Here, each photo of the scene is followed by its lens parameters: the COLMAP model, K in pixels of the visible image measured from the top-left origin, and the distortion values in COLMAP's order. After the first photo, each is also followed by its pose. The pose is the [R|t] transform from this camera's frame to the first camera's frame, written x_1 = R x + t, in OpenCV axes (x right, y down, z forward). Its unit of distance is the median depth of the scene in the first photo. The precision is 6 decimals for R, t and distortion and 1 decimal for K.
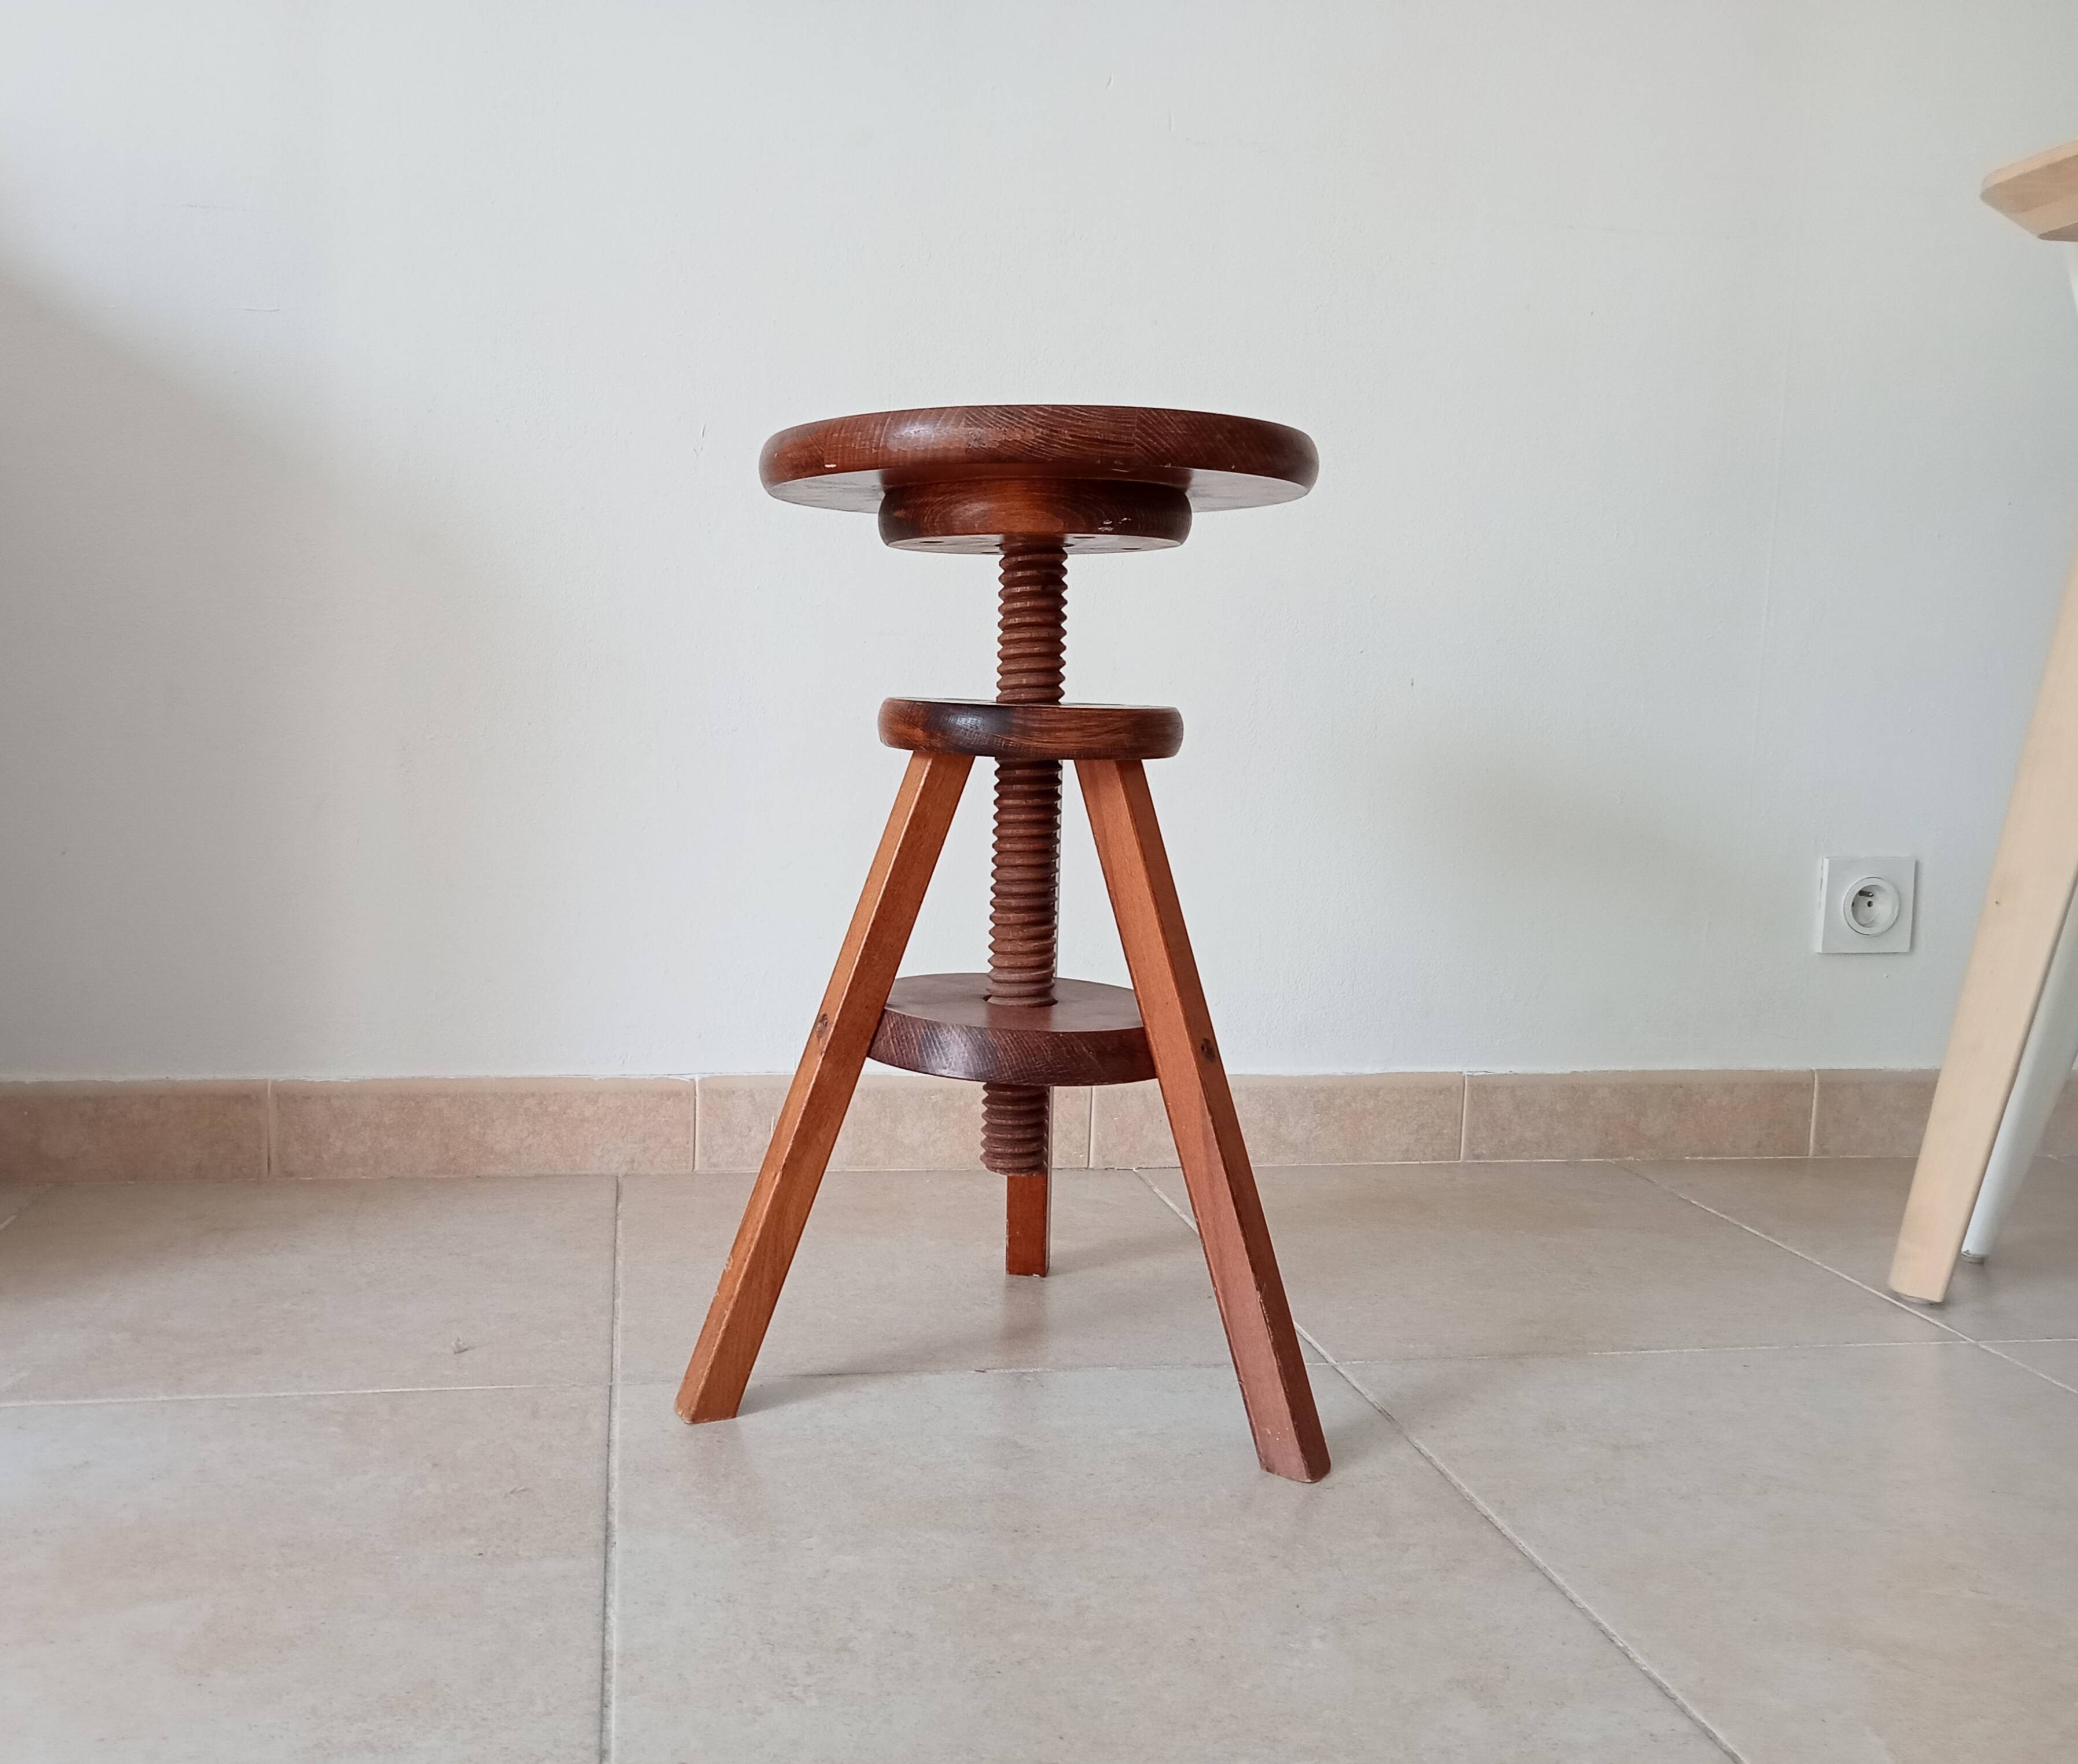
lens RADIAL K [[1715.5, 0, 899.5], [0, 1715.5, 885.6], [0, 0, 1]] dist [0.037023, -0.039186]
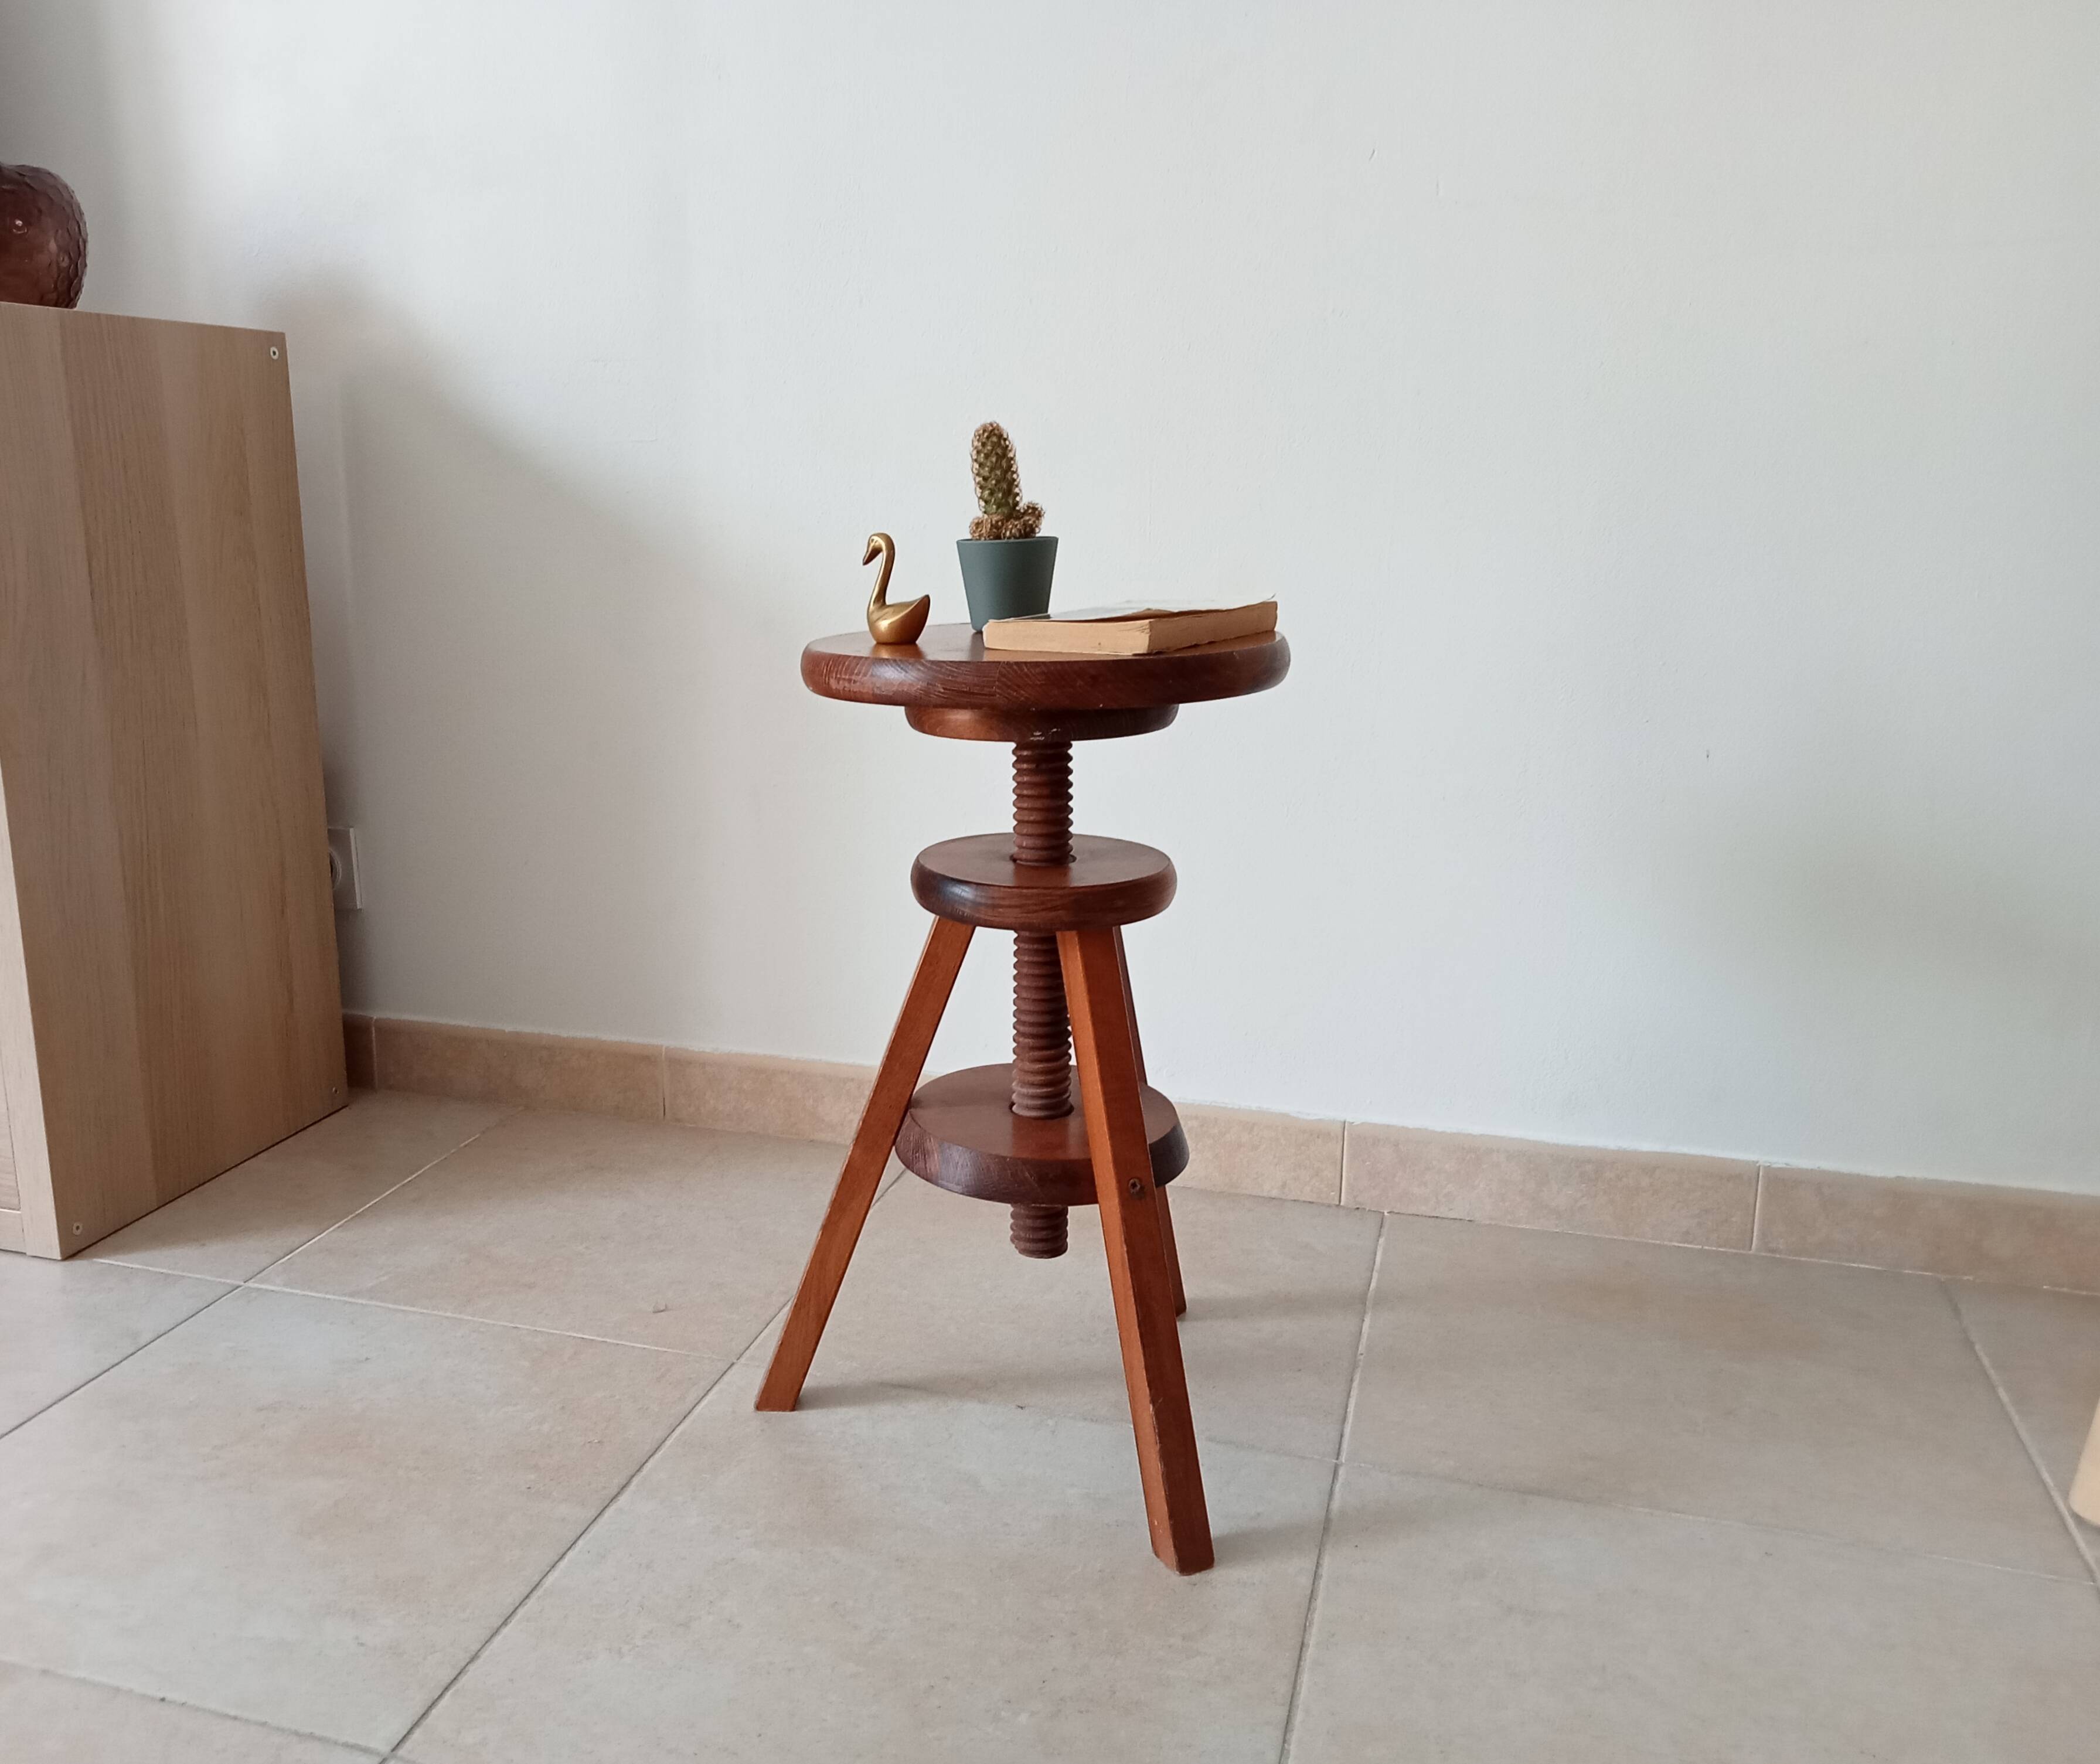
lens RADIAL K [[1742.2, 0, 953.1], [0, 1742.2, 869.6], [0, 0, 1]] dist [0.038311, -0.038382]
pose [[0.898707, 0.067966, -0.433250, 0.492026], [-0.025894, 0.994418, 0.102285, -0.202280], [0.437784, -0.080706, 0.895451, -0.063040]]
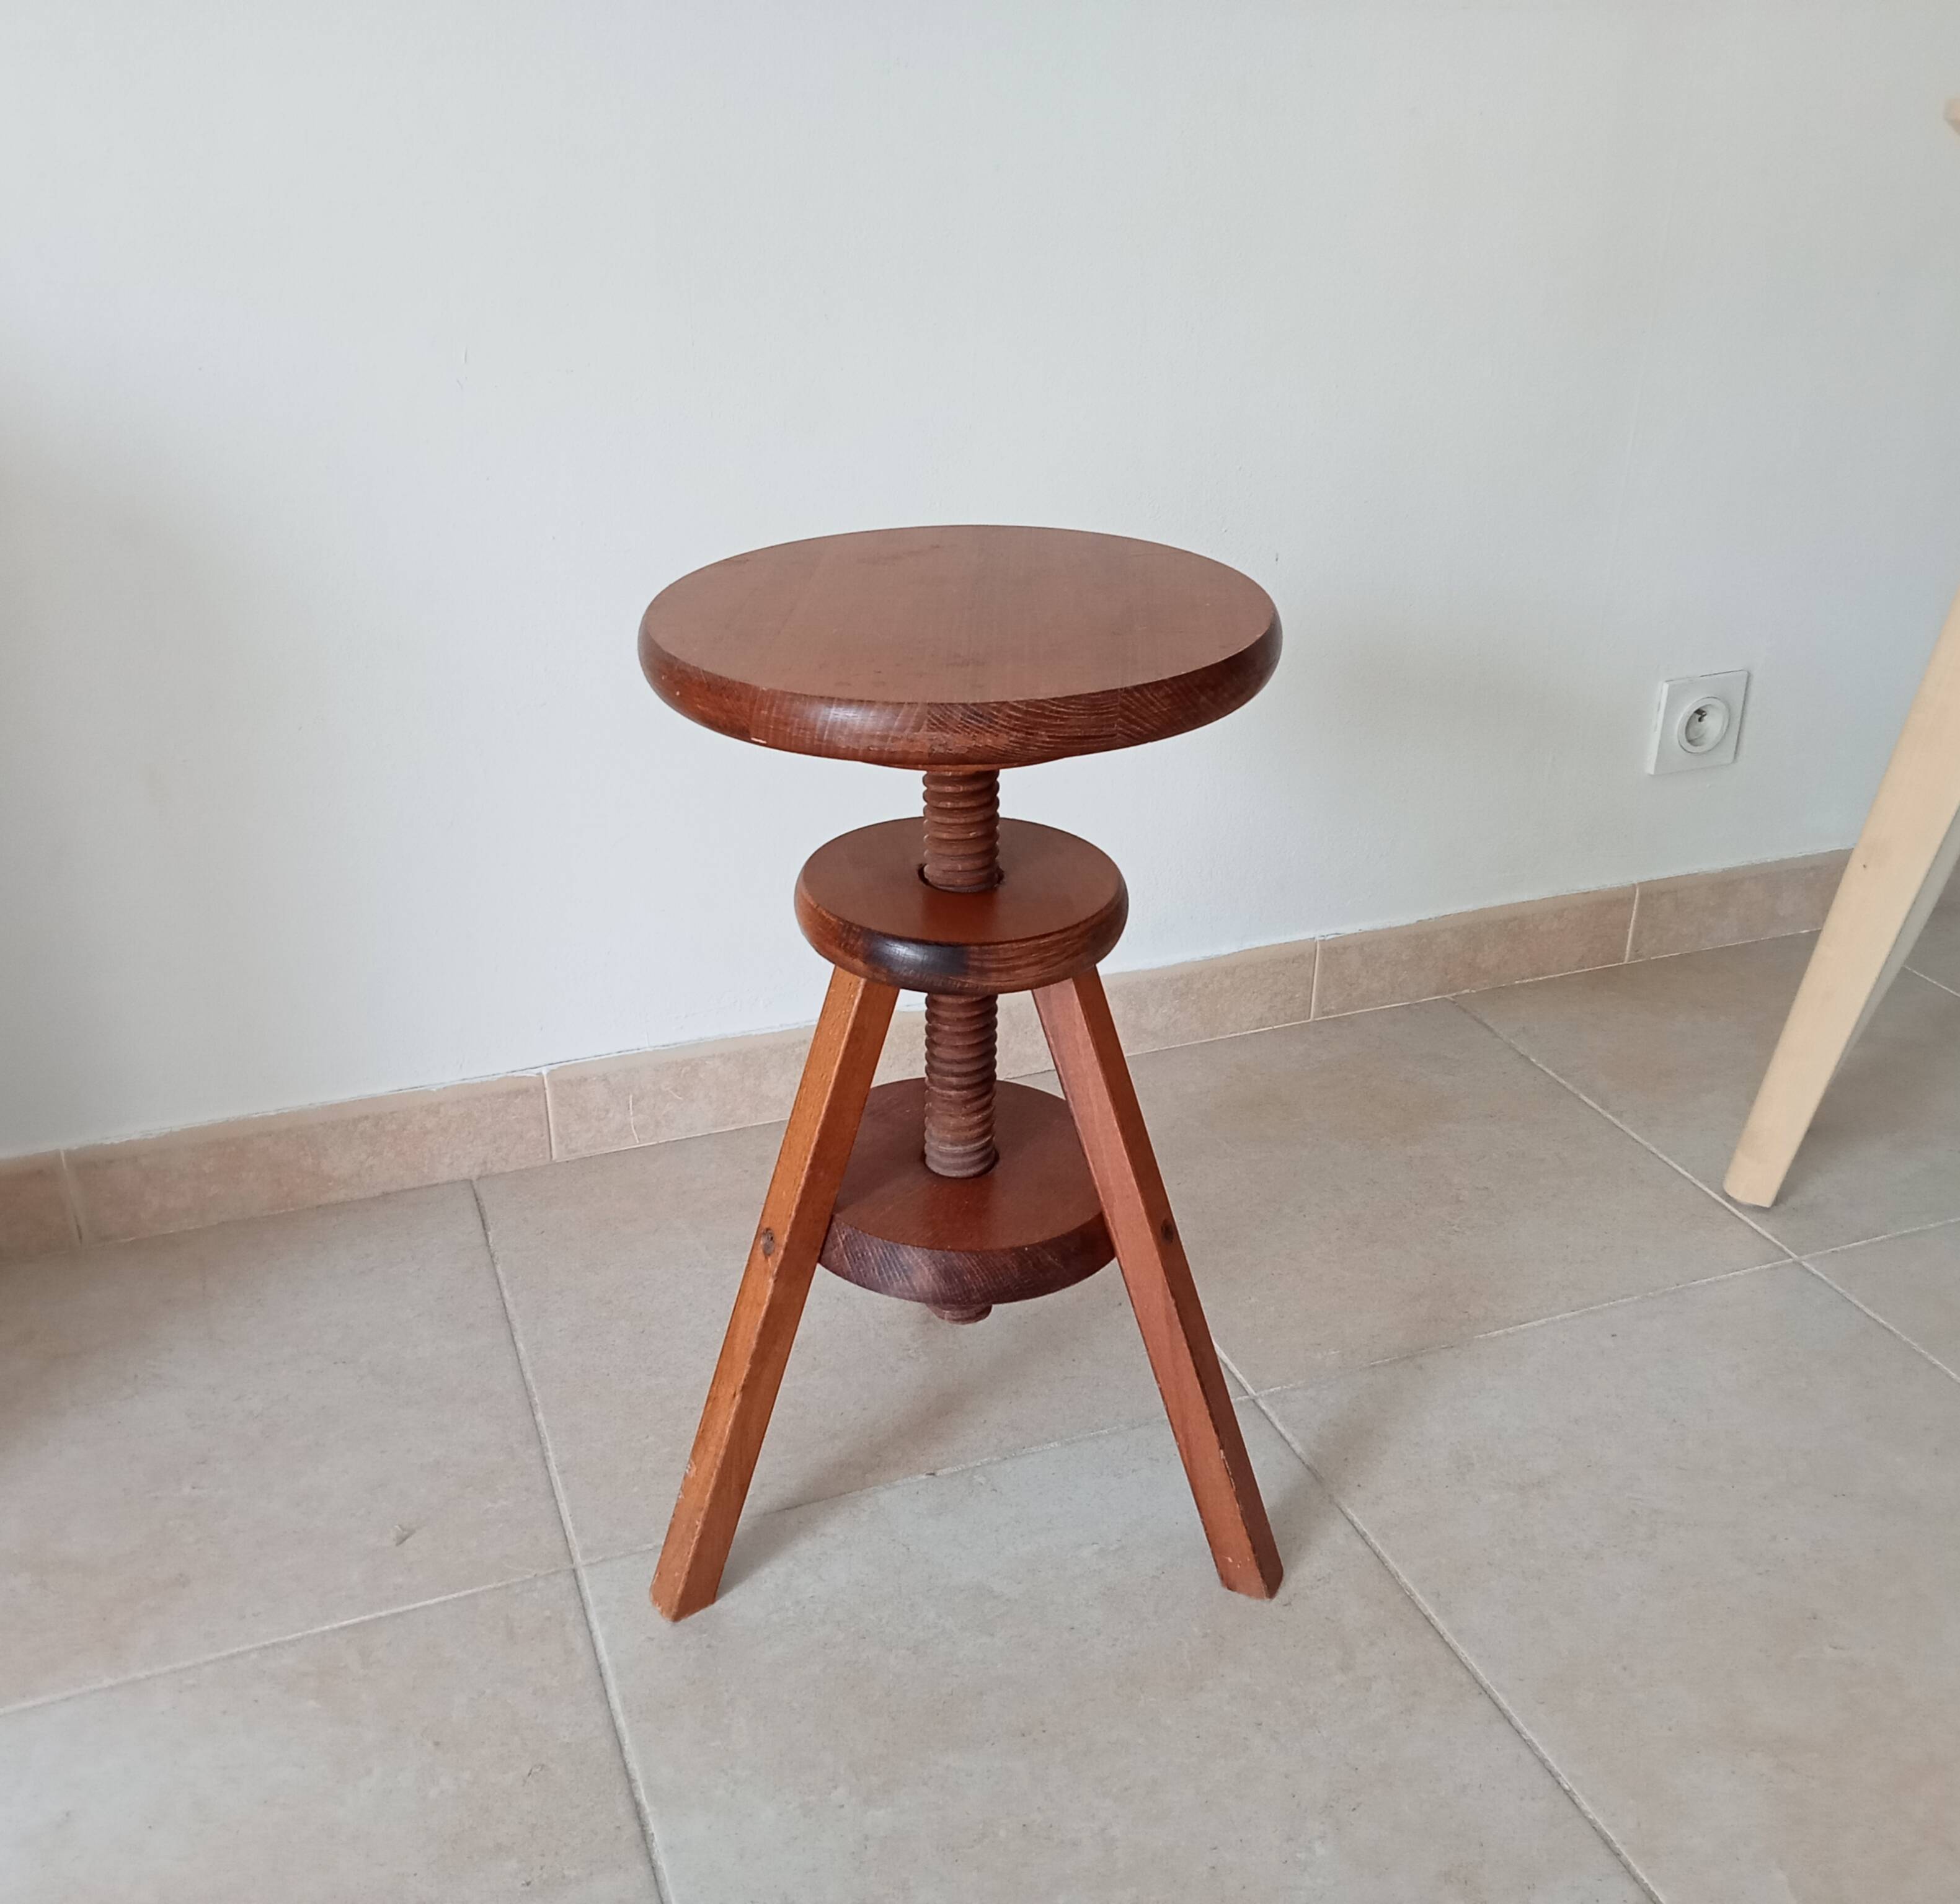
lens RADIAL K [[1842.6, 0, 919.6], [0, 1842.6, 935.4], [0, 0, 1]] dist [0.036064, -0.034060]
pose [[0.980383, -0.110298, 0.163353, -0.100929], [0.051126, 0.942705, 0.329686, -0.372080], [-0.190357, -0.314867, 0.929851, 0.084526]]
